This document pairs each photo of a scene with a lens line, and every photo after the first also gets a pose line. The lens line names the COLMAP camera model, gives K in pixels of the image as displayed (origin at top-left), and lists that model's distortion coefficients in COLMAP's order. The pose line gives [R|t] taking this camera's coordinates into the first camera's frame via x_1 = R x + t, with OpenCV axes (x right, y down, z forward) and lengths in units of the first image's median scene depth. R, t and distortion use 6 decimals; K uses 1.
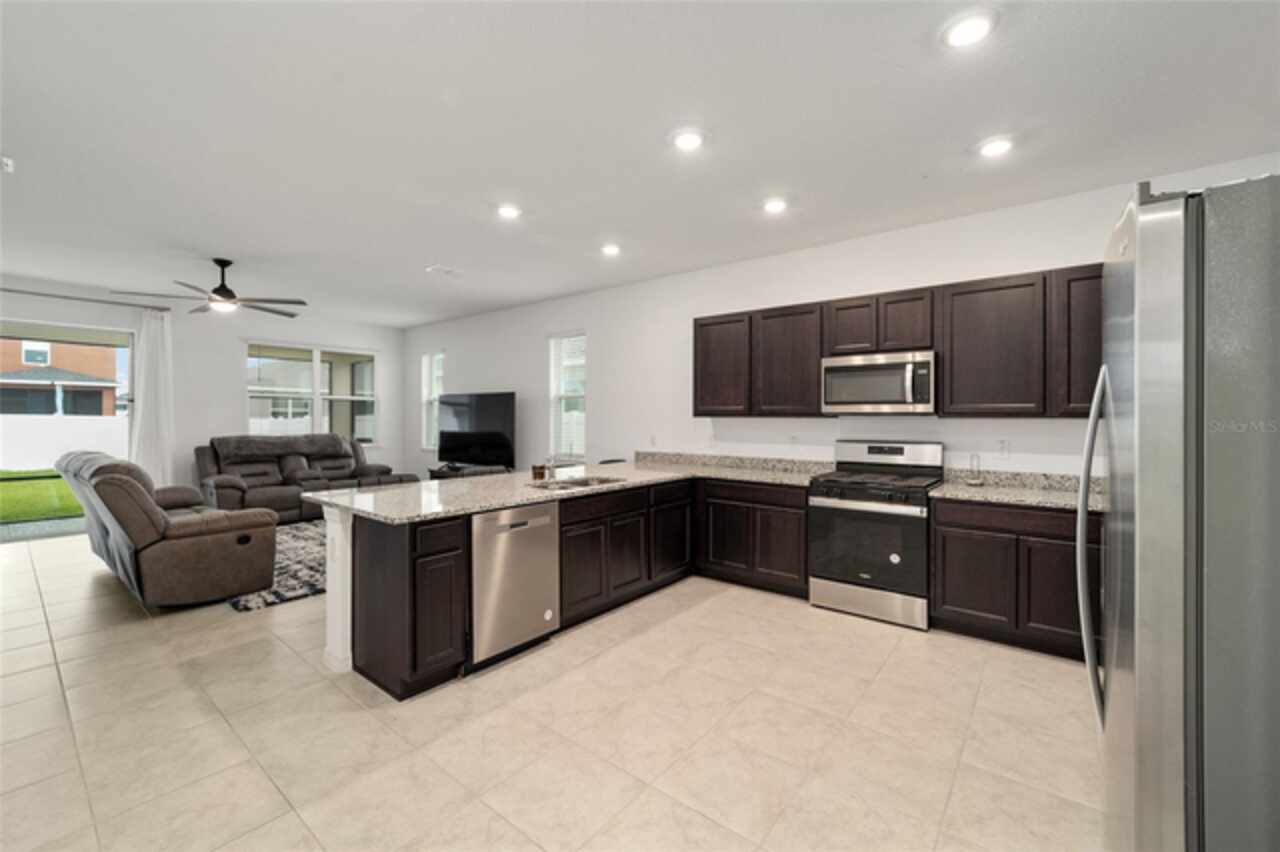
lens RADIAL K [[514.1, 0, 632.8], [0, 514.1, 417.5], [0, 0, 1]] dist [-0.004323, 0.000908]
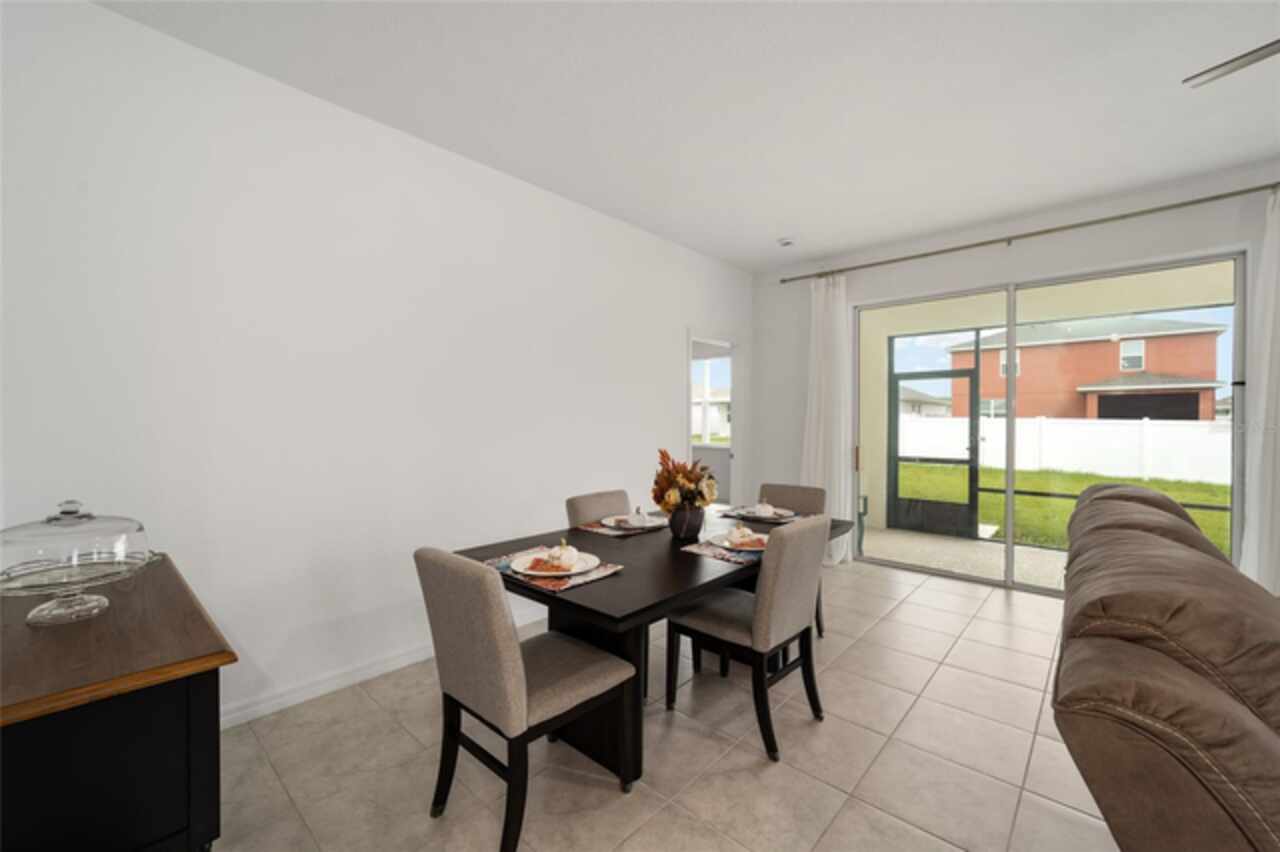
lens RADIAL K [[514.1, 0, 628.8], [0, 514.1, 425.5], [0, 0, 1]] dist [-0.004323, 0.000908]
pose [[-0.073121, 0.004525, -0.997313, -0.501110], [-0.001709, 0.999988, 0.004662, 0.010632], [0.997322, 0.002045, -0.073112, 0.504464]]
